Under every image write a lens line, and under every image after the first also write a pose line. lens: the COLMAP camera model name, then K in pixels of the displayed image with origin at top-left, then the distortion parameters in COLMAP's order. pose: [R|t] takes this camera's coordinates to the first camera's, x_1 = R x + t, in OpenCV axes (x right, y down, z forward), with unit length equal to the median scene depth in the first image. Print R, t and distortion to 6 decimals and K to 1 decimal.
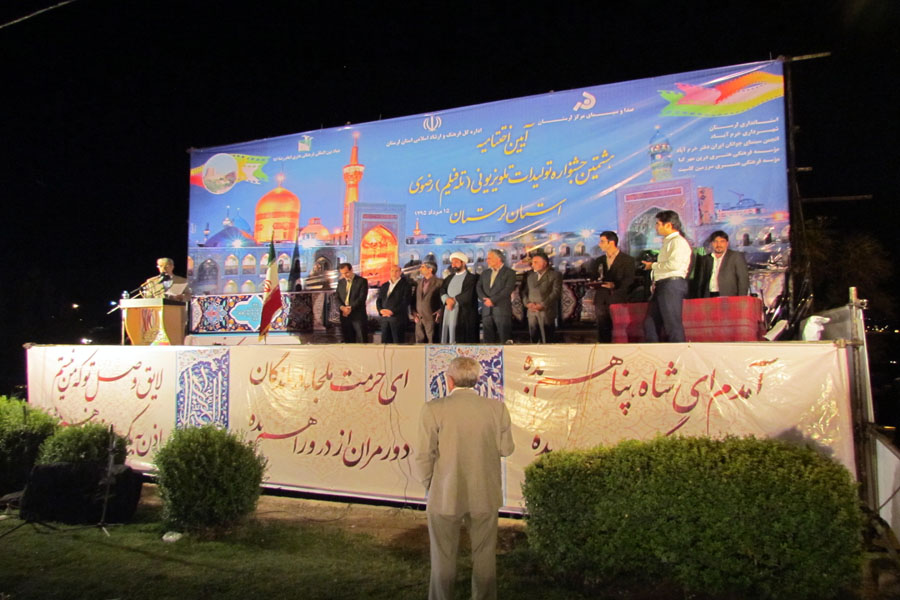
lens RADIAL K [[706.0, 0, 436.9], [0, 706.0, 253.4], [0, 0, 1]] dist [-0.027547, 0.002022]
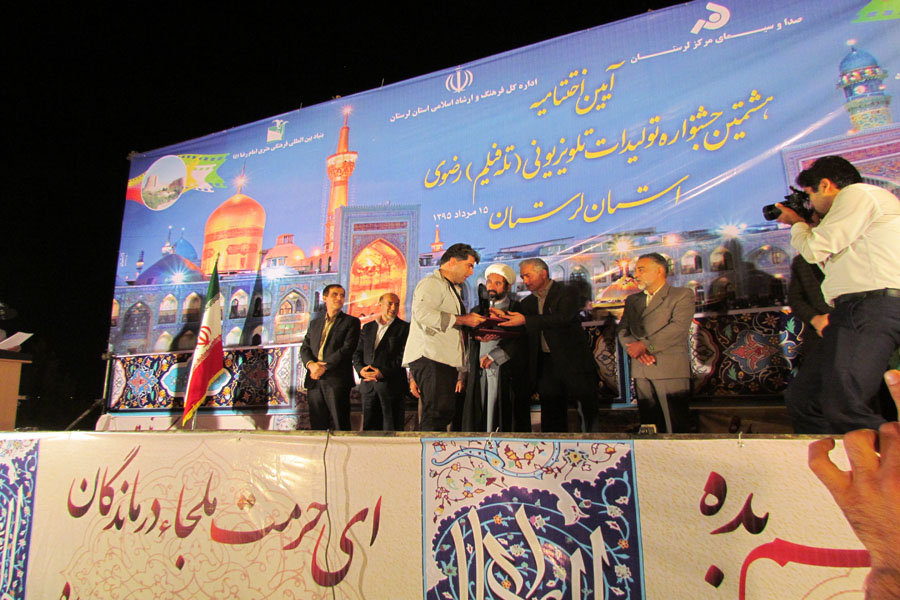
lens RADIAL K [[701.2, 0, 419.6], [0, 701.2, 258.3], [0, 0, 1]] dist [-0.019227, -0.000201]
pose [[0.995833, -0.016318, -0.089728, 0.012811], [0.006486, 0.994042, -0.108802, 0.049344], [0.090969, 0.107767, 0.990005, 0.404001]]
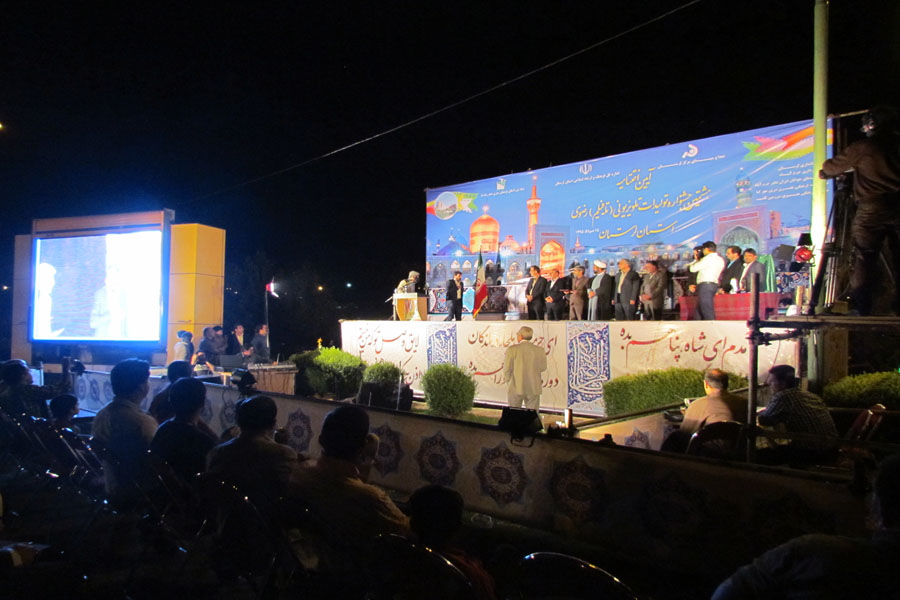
lens RADIAL K [[697.8, 0, 428.0], [0, 697.8, 228.7], [0, 0, 1]] dist [-0.041939, 0.002712]
pose [[0.948599, -0.034495, -0.314594, 0.139653], [0.032516, 0.999405, -0.011538, -0.059224], [0.314805, 0.000716, 0.949156, -0.486905]]
